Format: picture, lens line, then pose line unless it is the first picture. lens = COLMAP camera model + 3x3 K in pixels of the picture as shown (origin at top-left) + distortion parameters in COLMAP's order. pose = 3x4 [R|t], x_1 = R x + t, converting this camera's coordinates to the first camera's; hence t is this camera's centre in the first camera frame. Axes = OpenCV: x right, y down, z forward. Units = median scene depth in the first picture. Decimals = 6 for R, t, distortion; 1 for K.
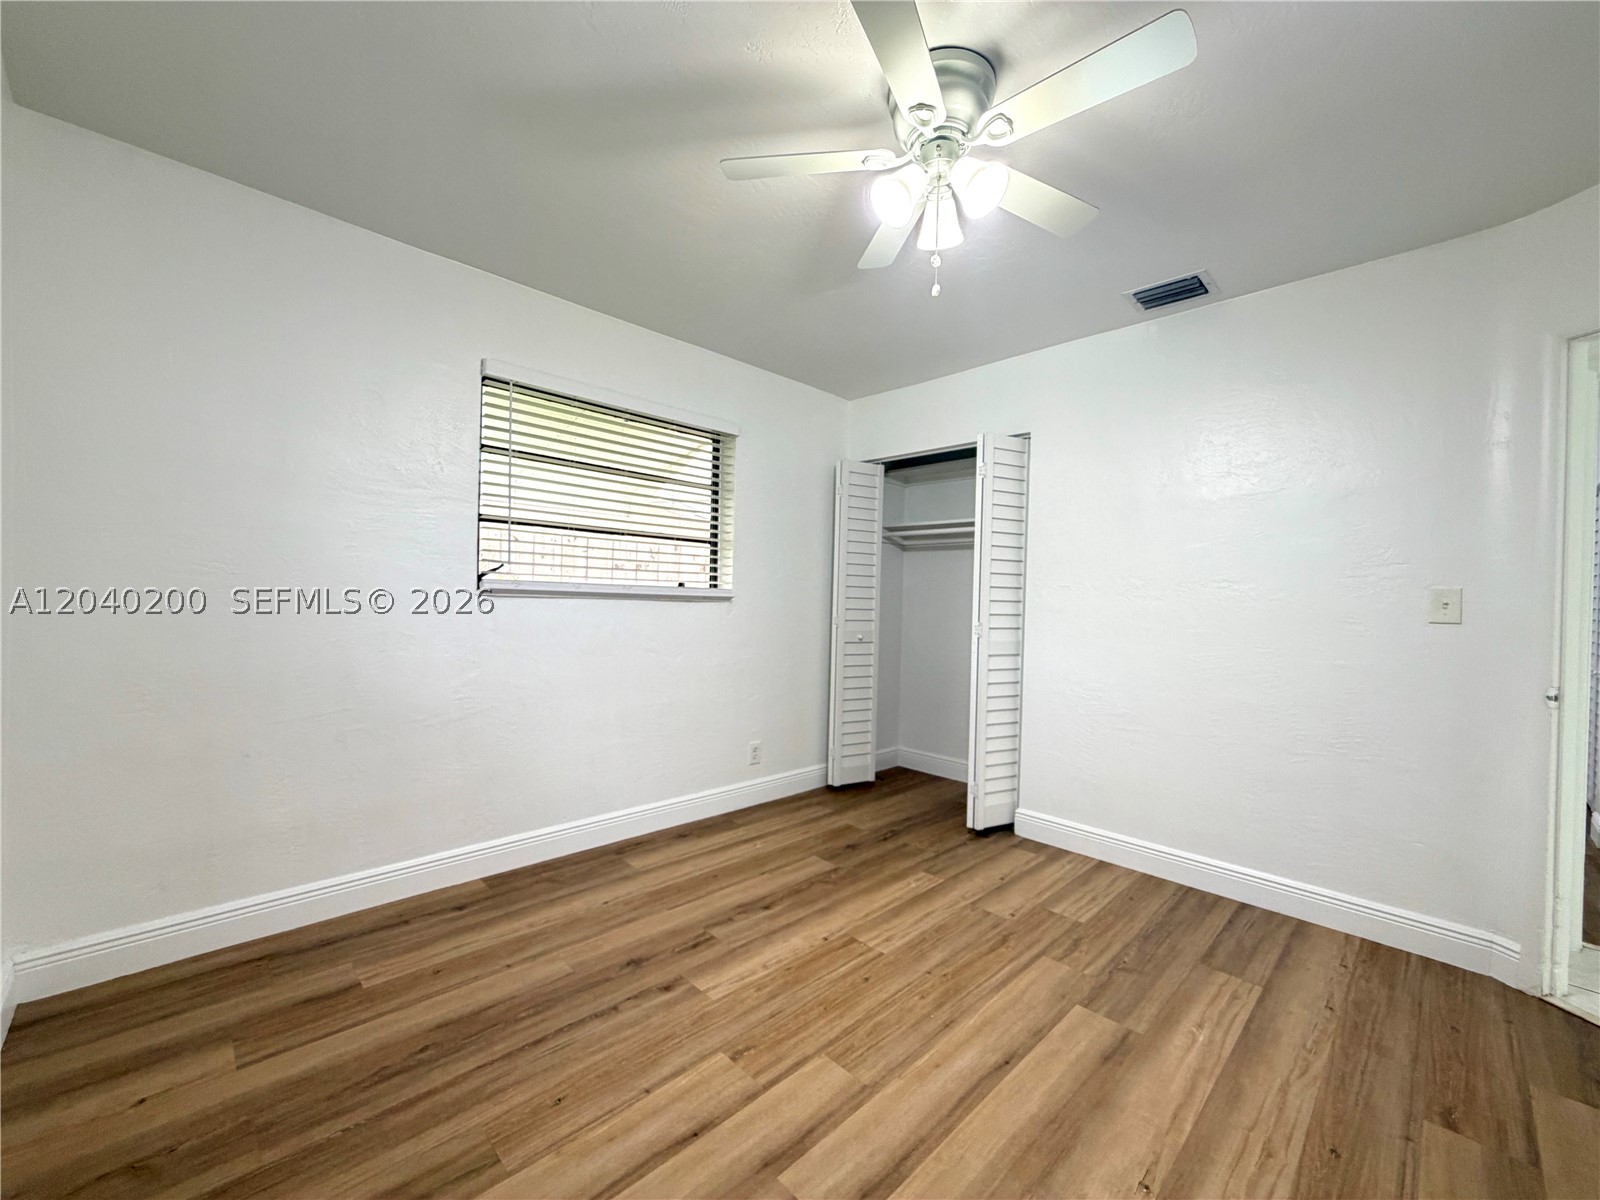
lens RADIAL K [[641.2, 0, 800.5], [0, 641.2, 603.7], [0, 0, 1]] dist [-0.000851, 0.000203]
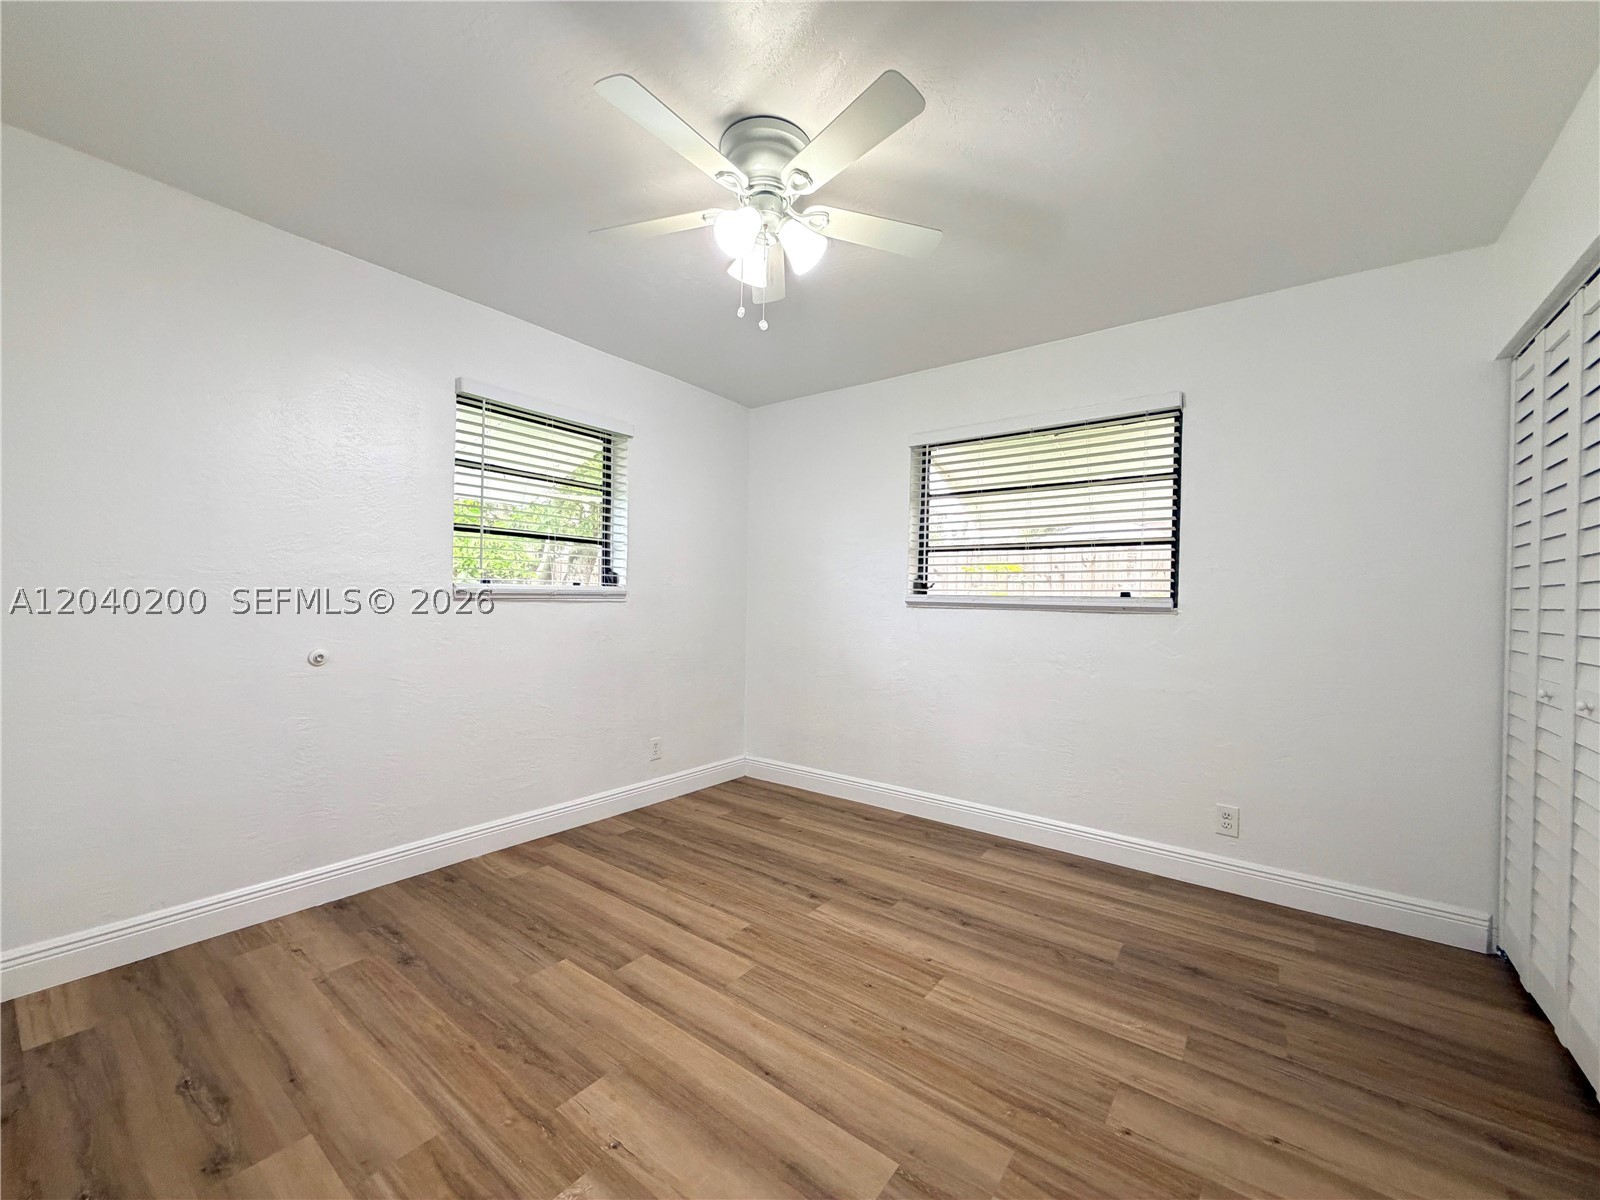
lens RADIAL K [[641.2, 0, 800.5], [0, 641.2, 603.7], [0, 0, 1]] dist [-0.000851, 0.000203]
pose [[0.141464, -0.021497, -0.989710, 0.927641], [-0.021186, 0.999469, -0.024738, 0.020815], [0.989717, 0.024468, 0.140933, 0.637672]]
